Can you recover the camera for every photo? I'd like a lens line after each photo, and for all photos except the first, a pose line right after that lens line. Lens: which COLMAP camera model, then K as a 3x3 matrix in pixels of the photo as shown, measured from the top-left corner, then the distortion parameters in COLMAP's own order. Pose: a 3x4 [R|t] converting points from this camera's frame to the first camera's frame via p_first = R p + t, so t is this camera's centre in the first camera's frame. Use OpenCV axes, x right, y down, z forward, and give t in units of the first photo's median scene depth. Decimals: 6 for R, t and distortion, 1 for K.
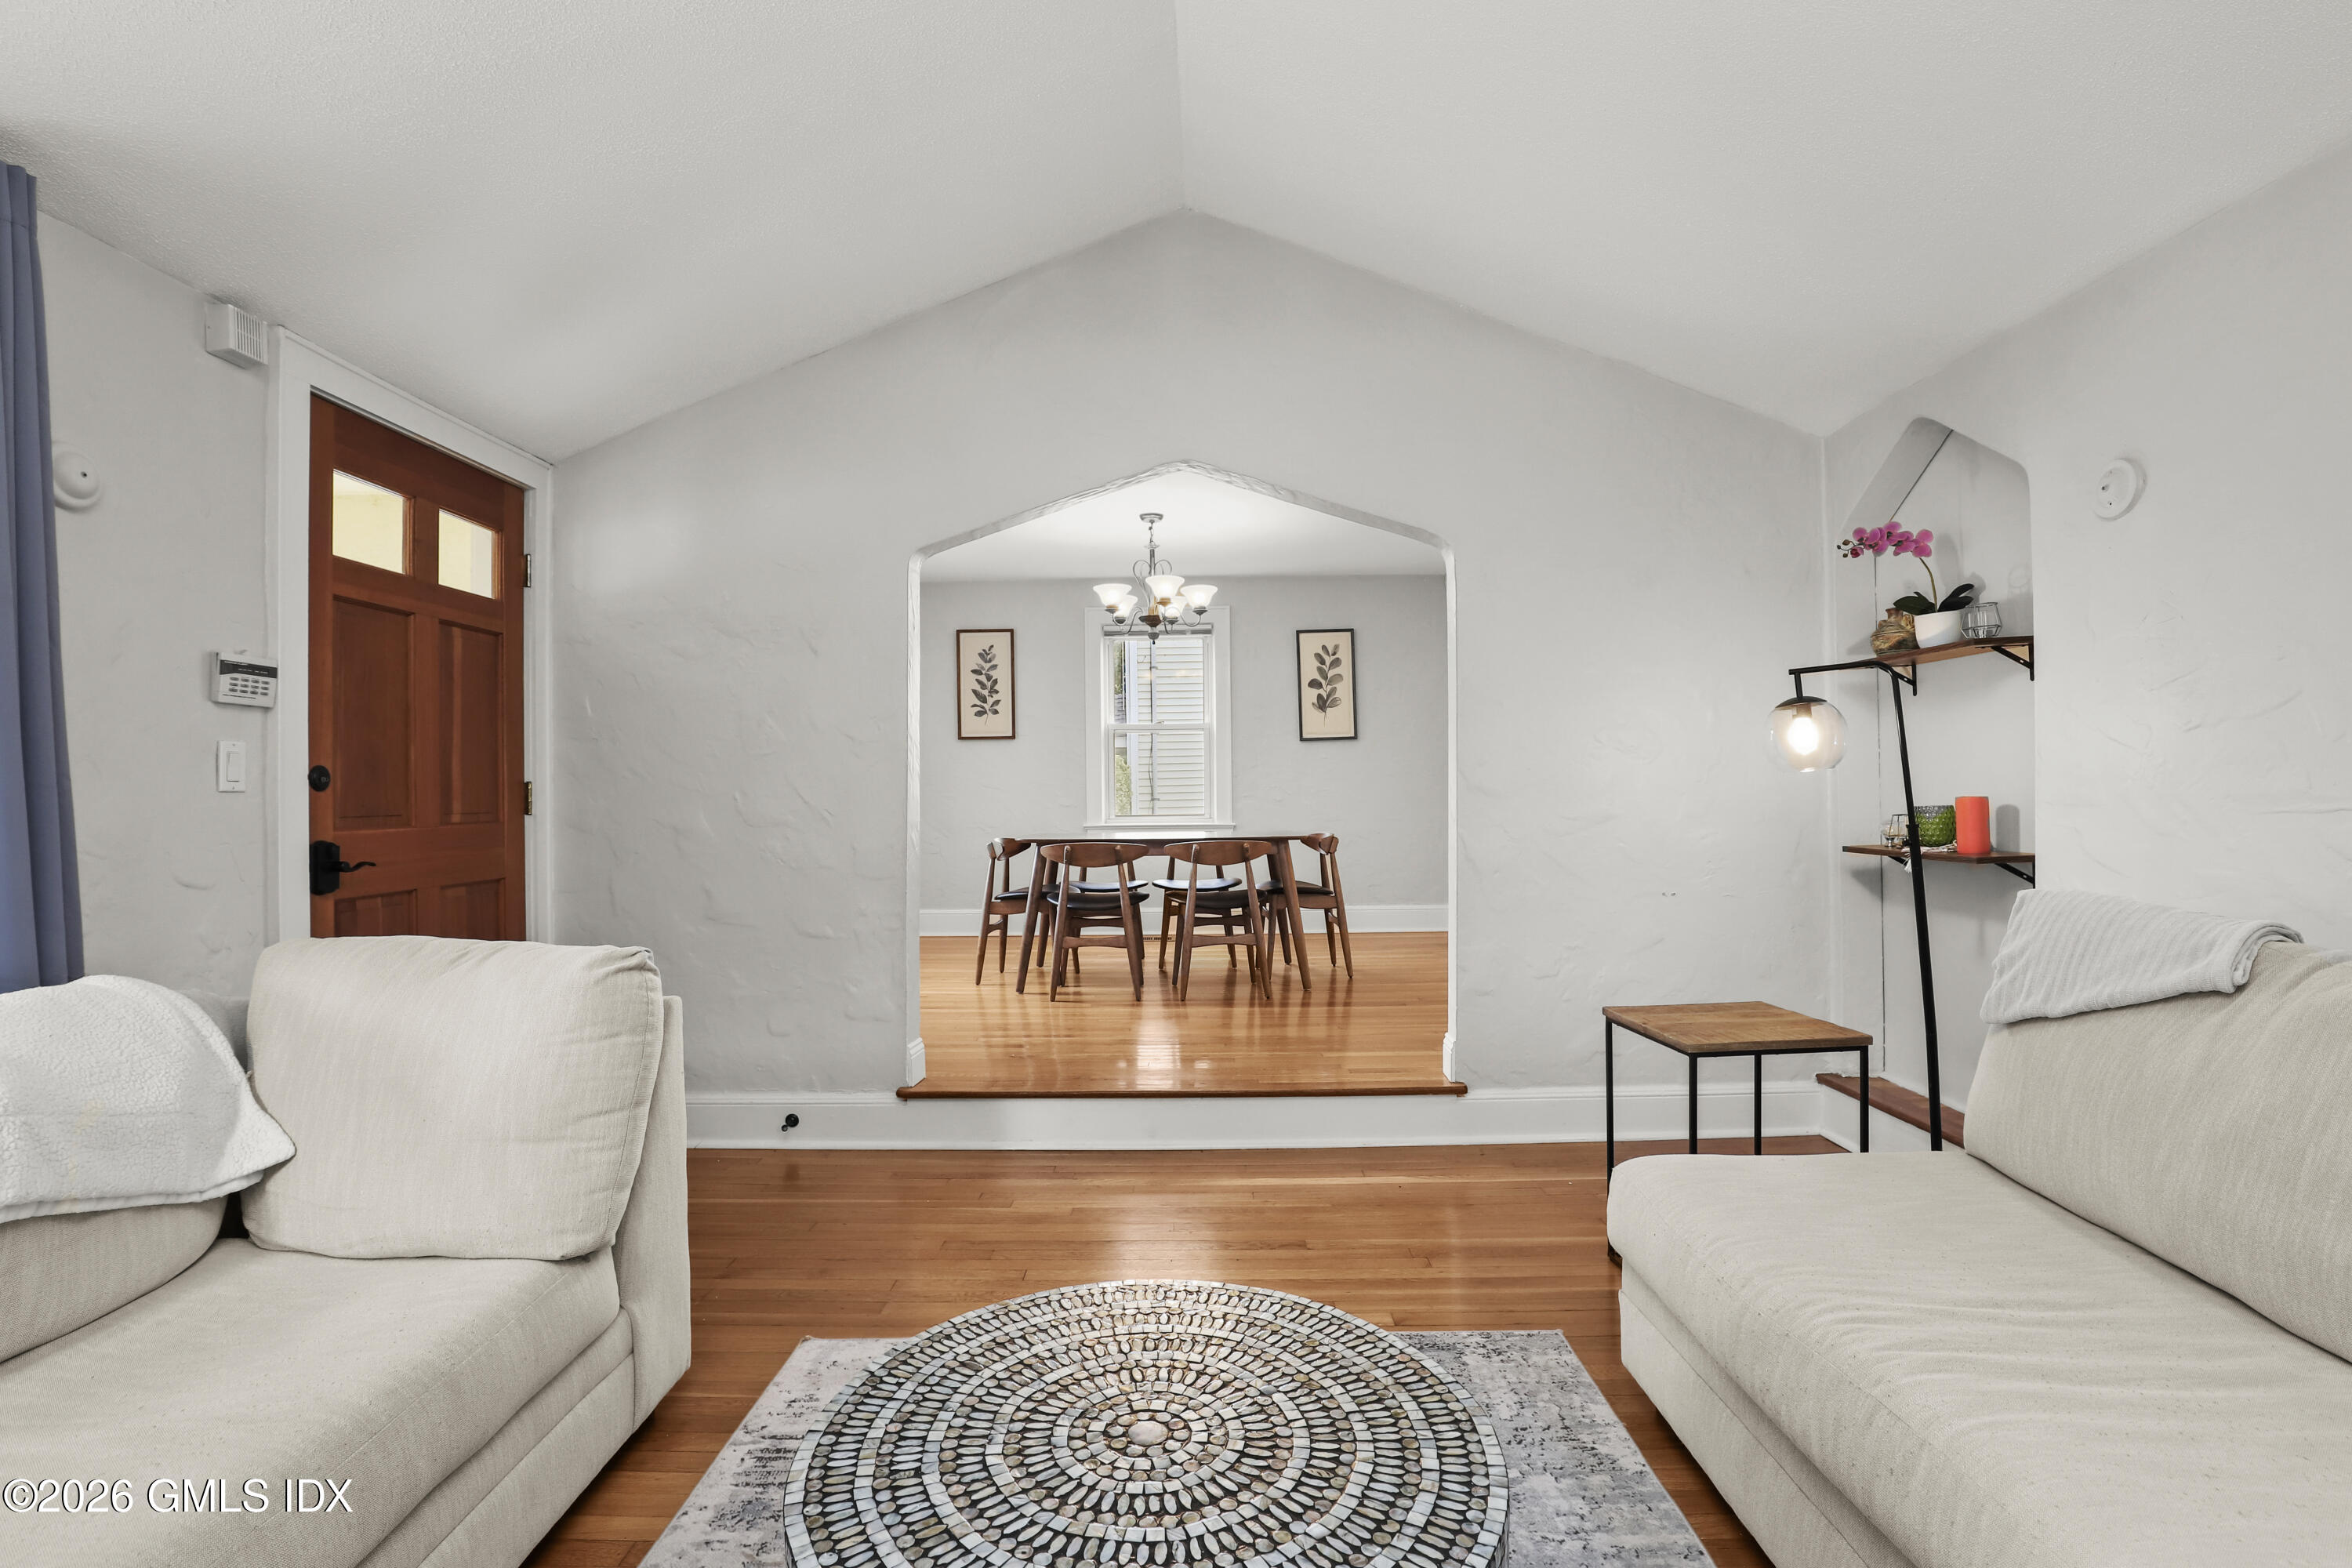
lens RADIAL K [[1094.0, 0, 1158.3], [0, 1094.0, 785.4], [0, 0, 1]] dist [-0.033516, 0.000548]
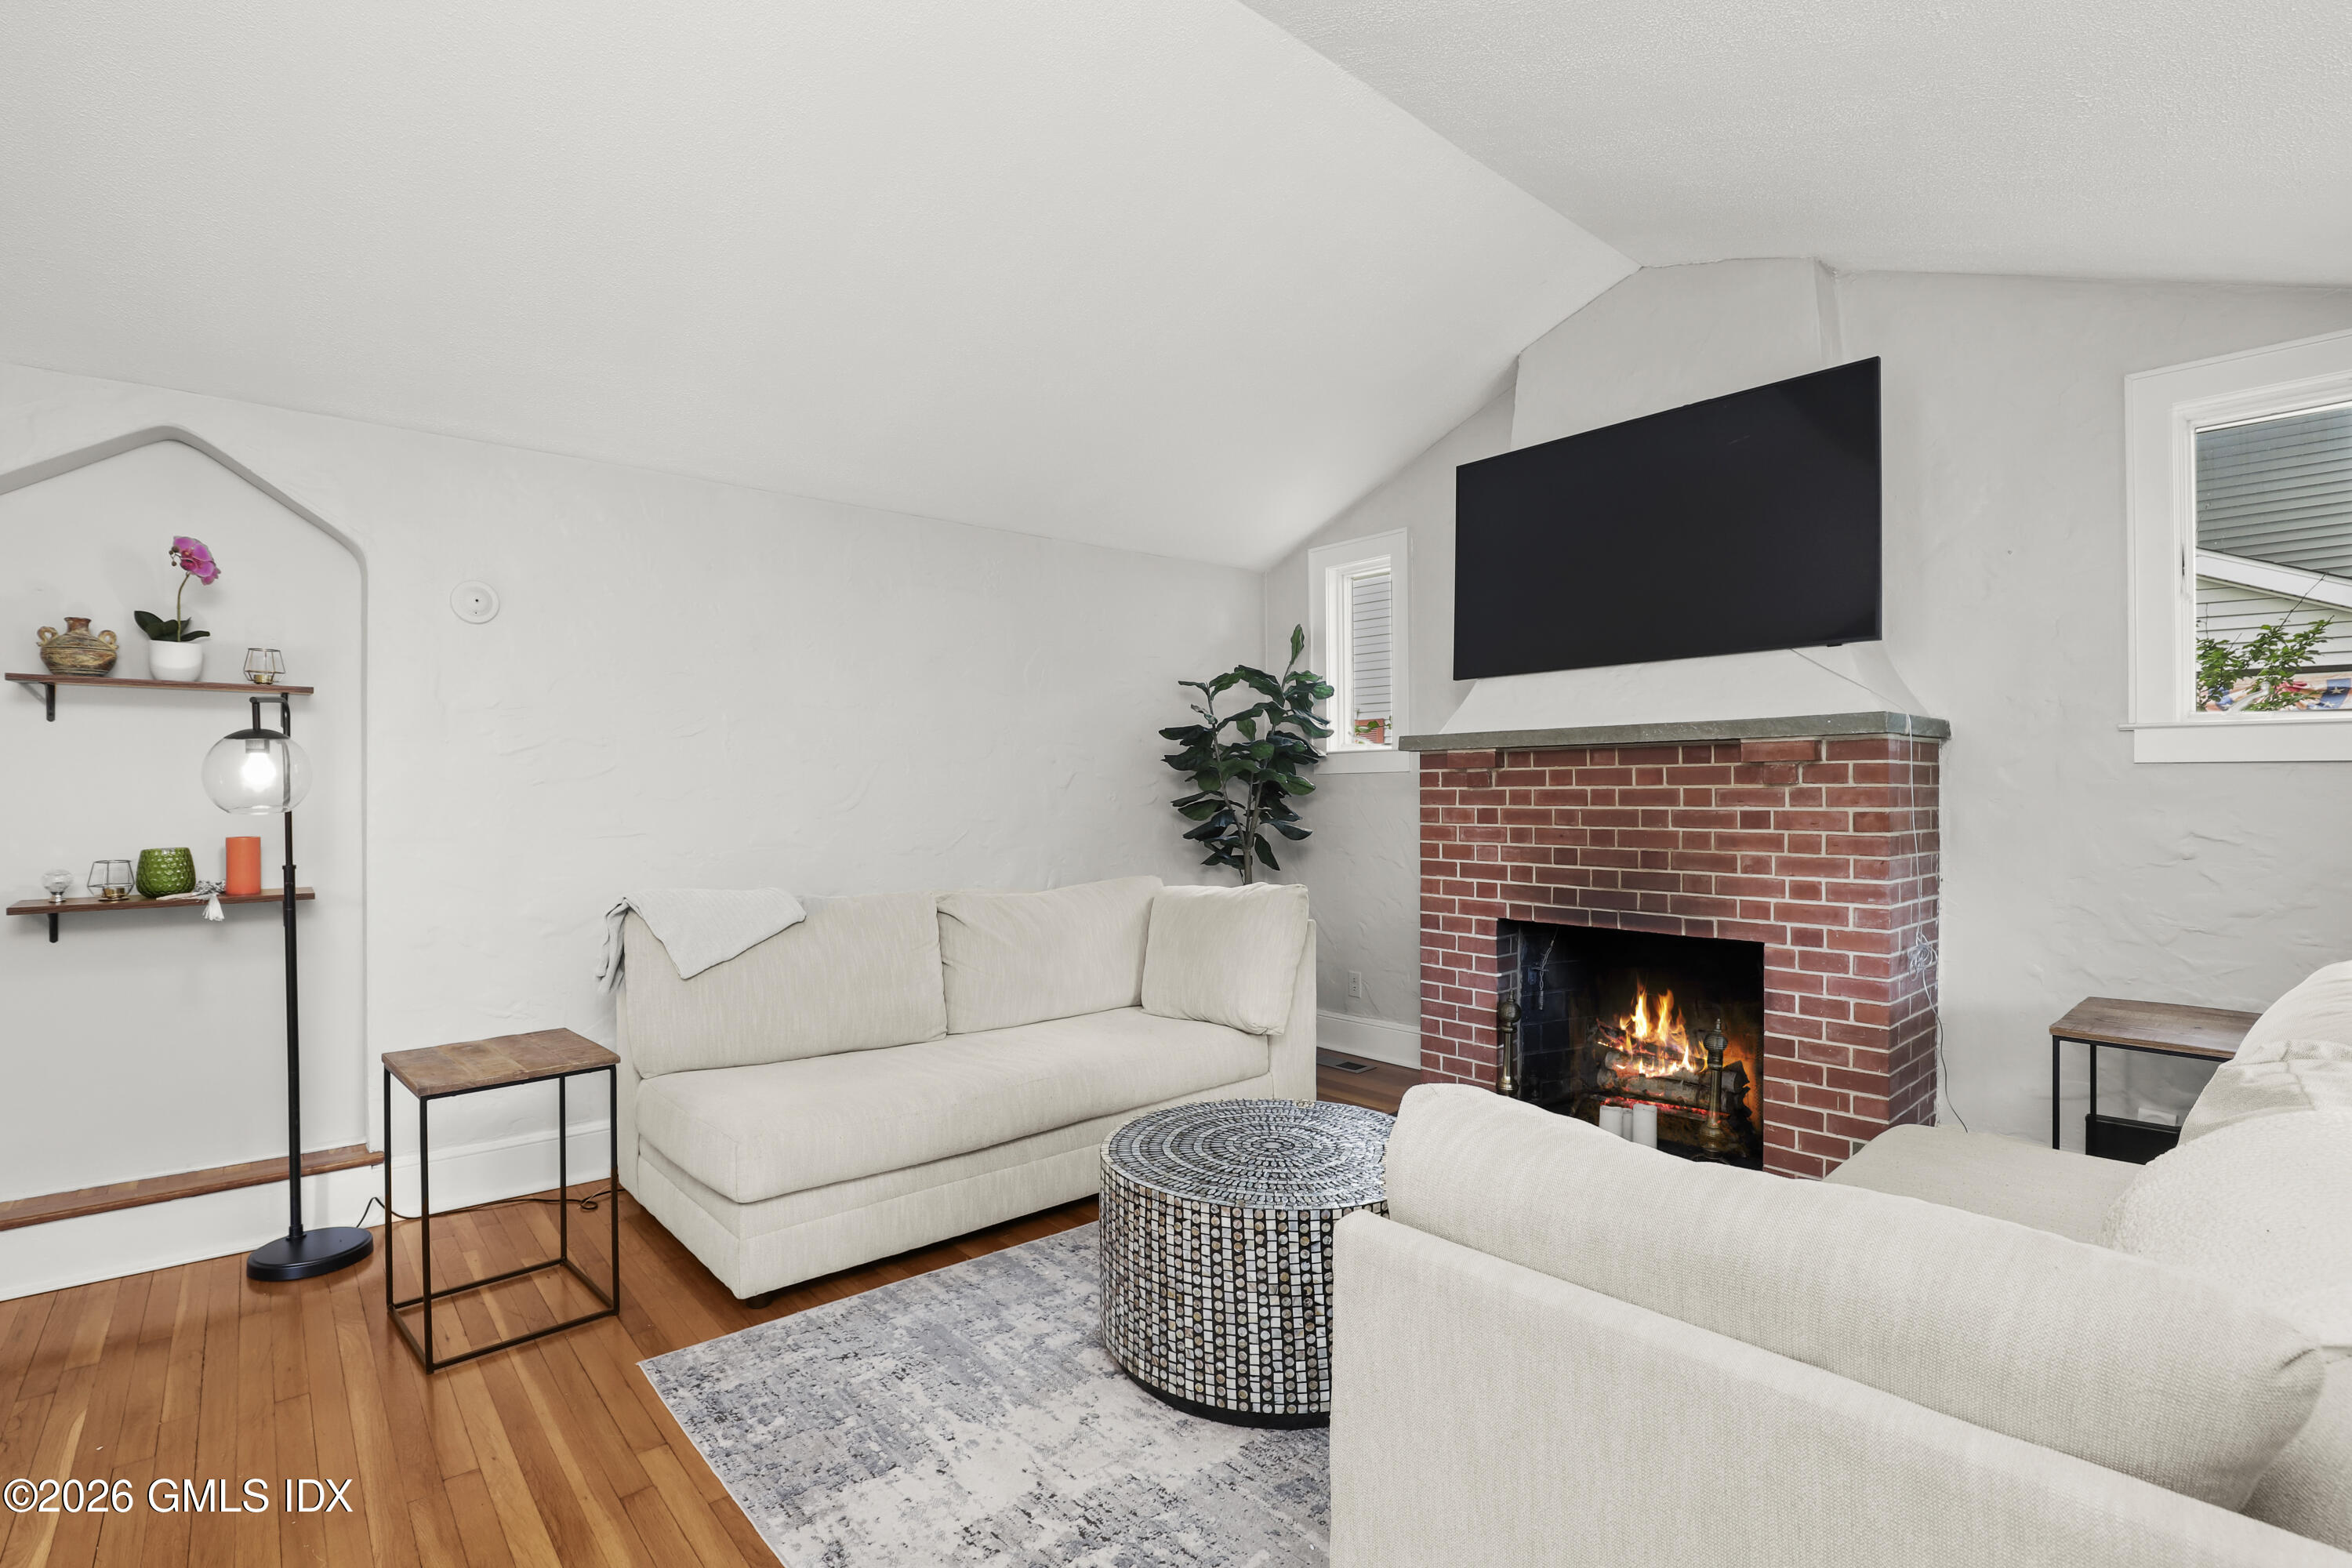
lens RADIAL K [[1094.0, 0, 1178.4], [0, 1094.0, 789.7], [0, 0, 1]] dist [-0.033516, 0.000548]
pose [[-0.687120, 0.015759, 0.726373, -0.625843], [0.008435, 0.999870, -0.013714, -0.013740], [-0.726495, -0.003296, -0.687164, 1.155524]]
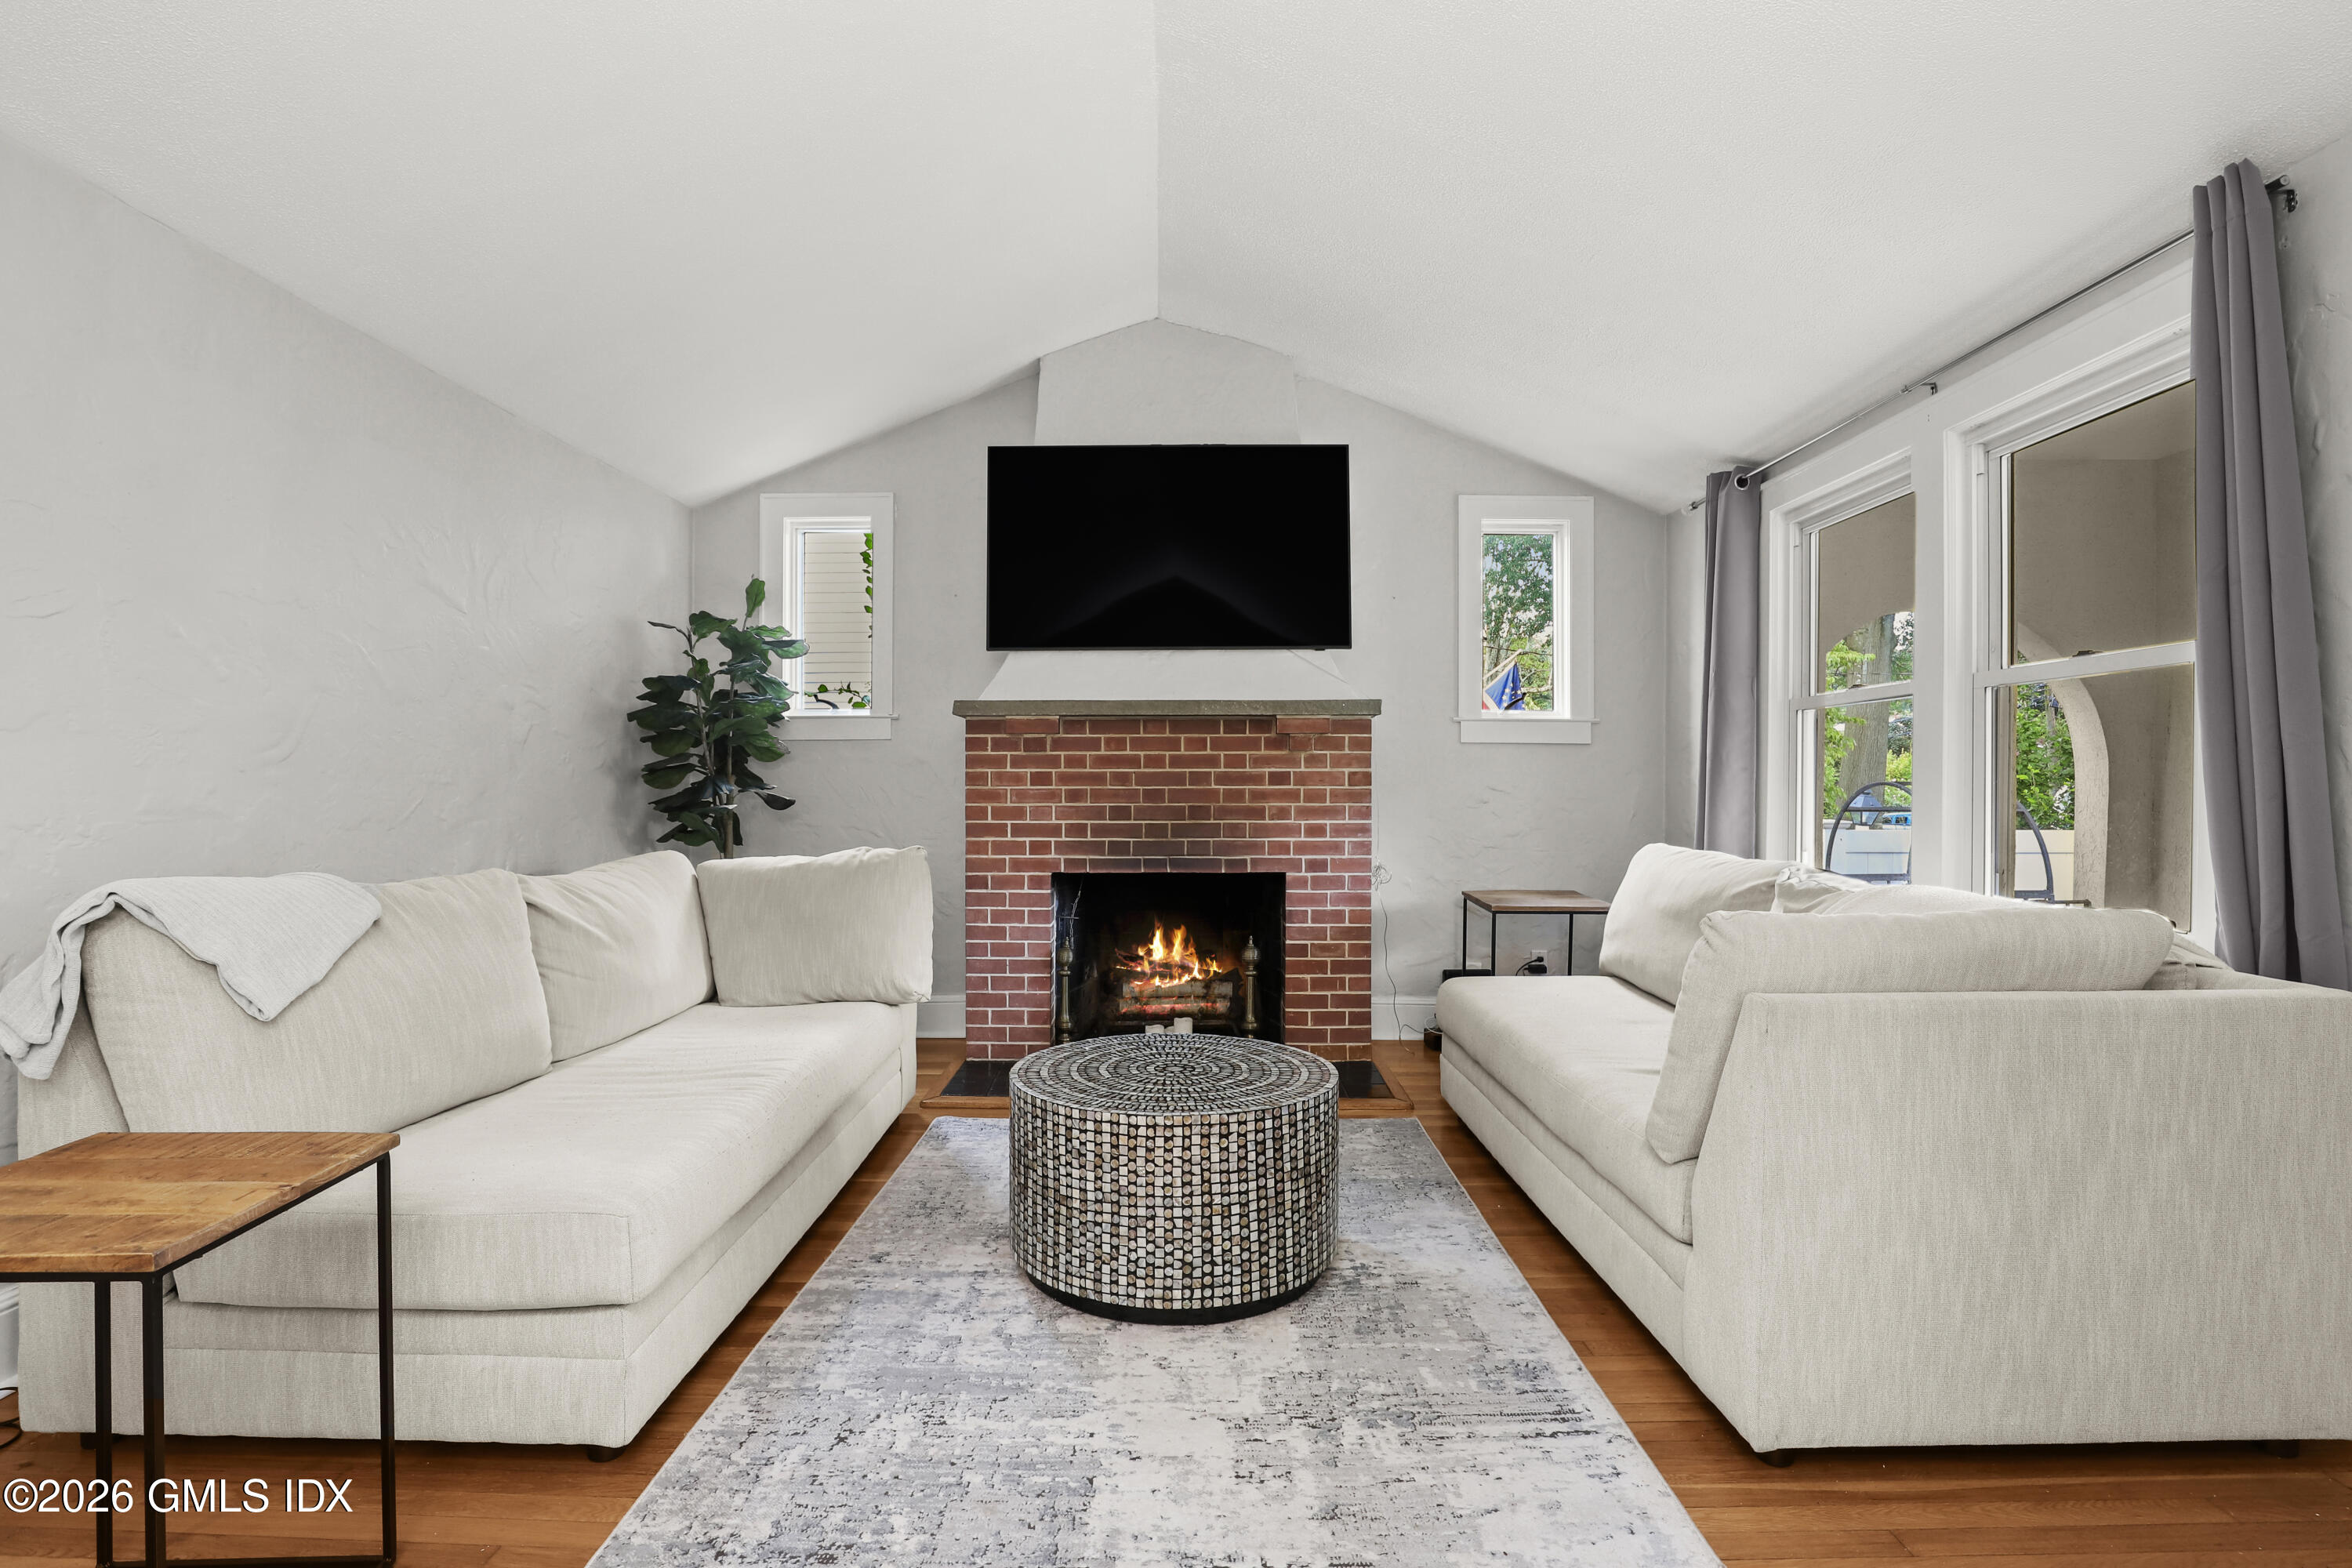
lens RADIAL K [[1094.0, 0, 1171.7], [0, 1094.0, 781.7], [0, 0, 1]] dist [-0.033516, 0.000548]
pose [[-0.999529, 0.011334, -0.028510, 0.026084], [0.011625, 0.999882, -0.010053, 0.028566], [0.028393, -0.010380, -0.999543, 1.442703]]
